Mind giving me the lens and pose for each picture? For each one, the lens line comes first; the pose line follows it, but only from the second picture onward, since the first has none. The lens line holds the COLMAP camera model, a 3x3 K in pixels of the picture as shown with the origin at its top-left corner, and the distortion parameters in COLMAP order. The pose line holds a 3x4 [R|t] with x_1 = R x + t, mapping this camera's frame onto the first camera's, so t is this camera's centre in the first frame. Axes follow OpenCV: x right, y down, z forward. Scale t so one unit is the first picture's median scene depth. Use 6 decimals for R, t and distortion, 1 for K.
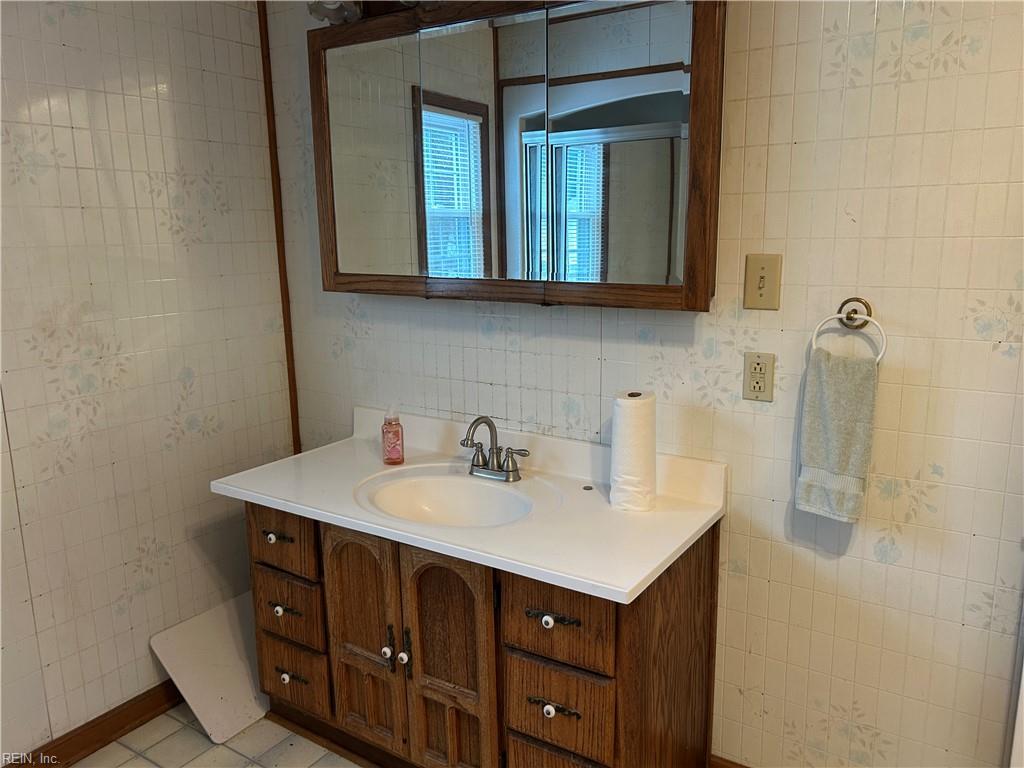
lens RADIAL K [[799.4, 0, 512.0], [0, 799.4, 384.0], [0, 0, 1]] dist [0.057832, -0.077152]
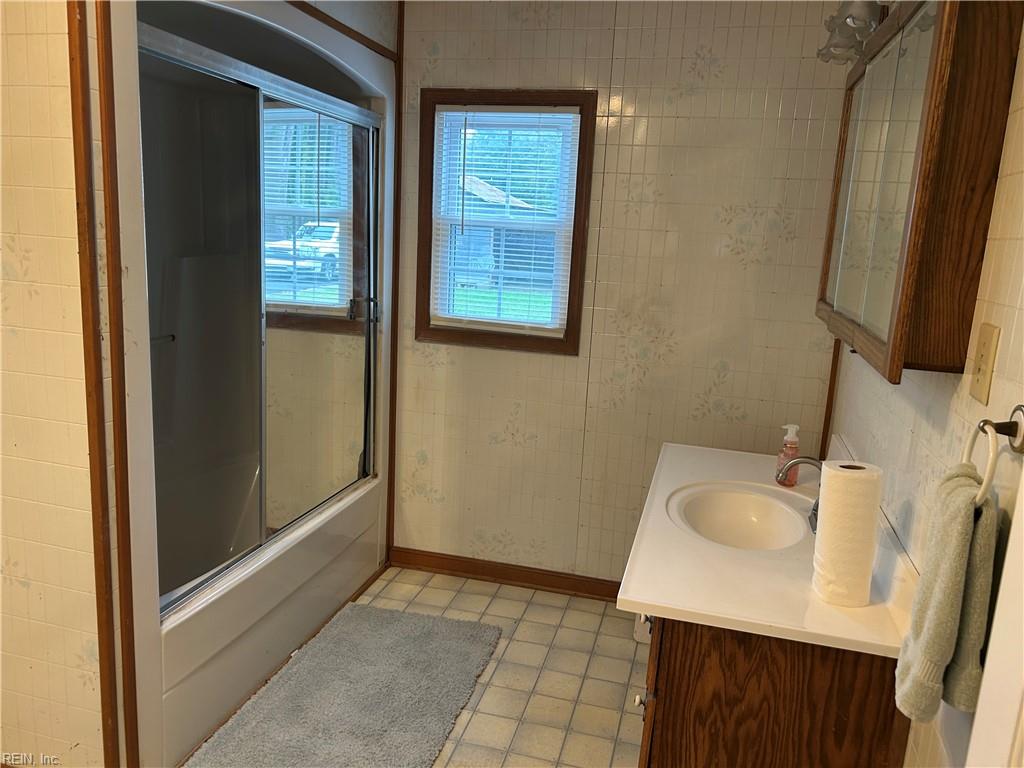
lens RADIAL K [[799.4, 0, 512.0], [0, 799.4, 384.0], [0, 0, 1]] dist [0.057832, -0.077152]
pose [[0.286978, 0.211614, -0.934272, 0.716460], [-0.236972, 0.960665, 0.144802, -0.094946], [0.928164, 0.179841, 0.325836, 0.319271]]
